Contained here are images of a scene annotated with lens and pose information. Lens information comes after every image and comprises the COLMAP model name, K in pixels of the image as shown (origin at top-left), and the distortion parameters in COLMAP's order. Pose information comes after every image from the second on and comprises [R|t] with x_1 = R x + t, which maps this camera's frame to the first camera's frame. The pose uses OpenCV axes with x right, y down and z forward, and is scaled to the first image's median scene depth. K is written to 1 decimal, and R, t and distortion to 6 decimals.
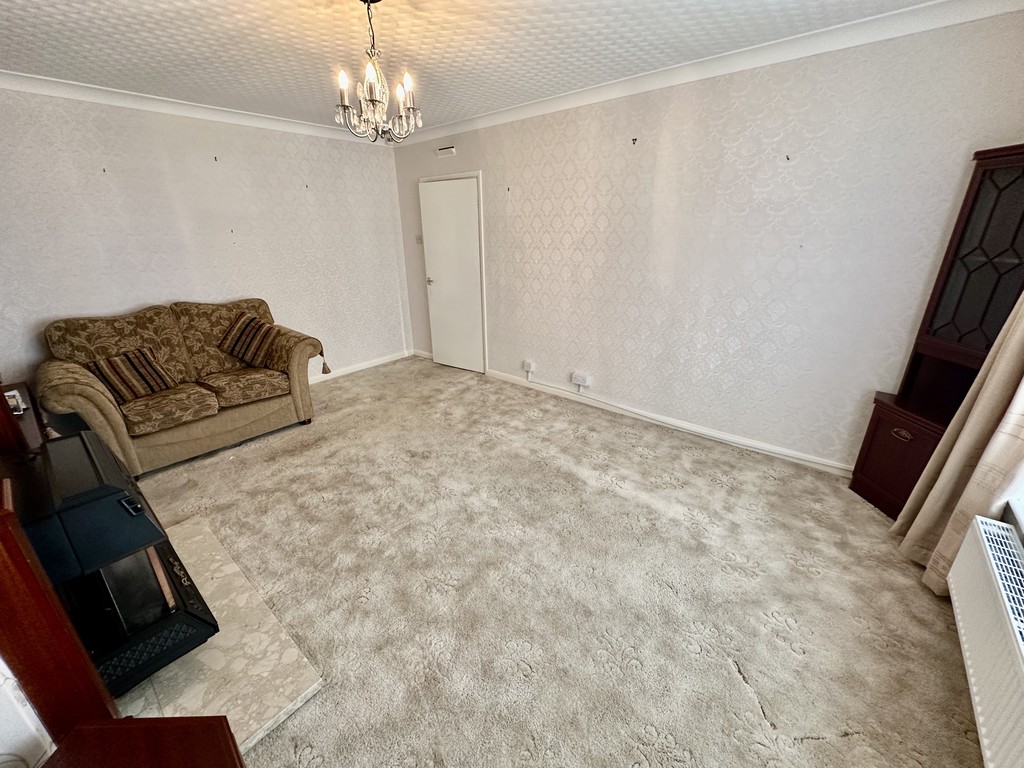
lens RADIAL K [[408.3, 0, 508.1], [0, 408.3, 383.9], [0, 0, 1]] dist [-0.000342, -0.000071]
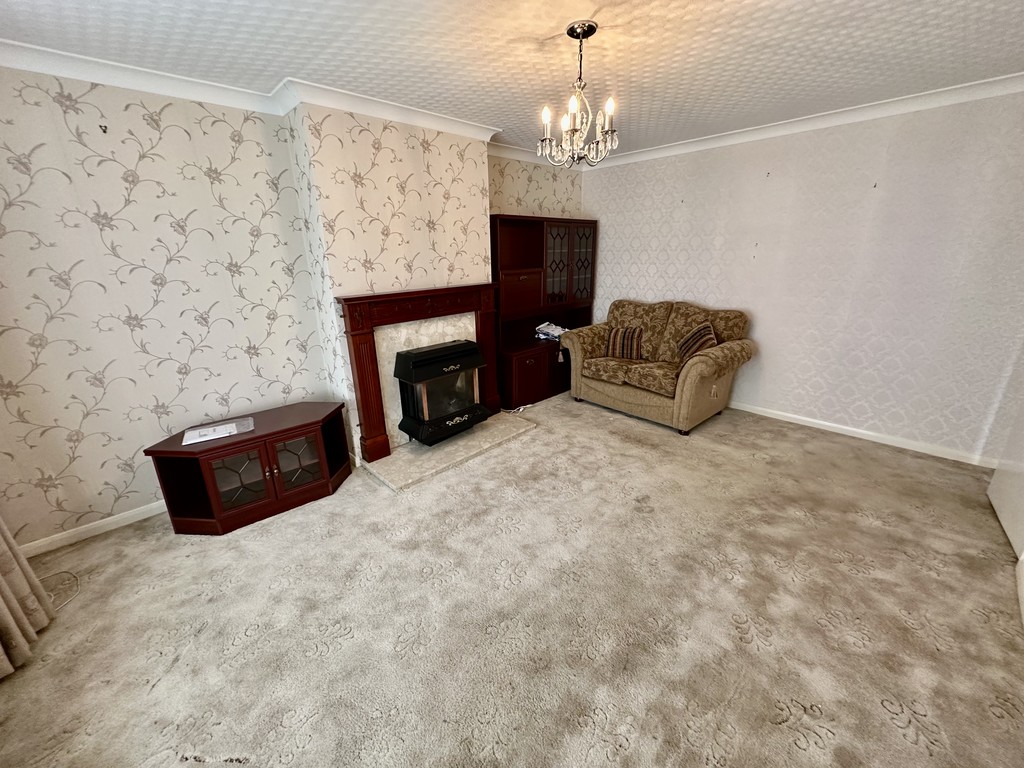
lens RADIAL K [[408.3, 0, 510.3], [0, 408.3, 384.4], [0, 0, 1]] dist [-0.000342, -0.000071]
pose [[-0.104147, 0.329474, -0.938403, 0.523664], [-0.331293, 0.878156, 0.345089, -0.248482], [0.937763, 0.346826, 0.017695, 0.608019]]
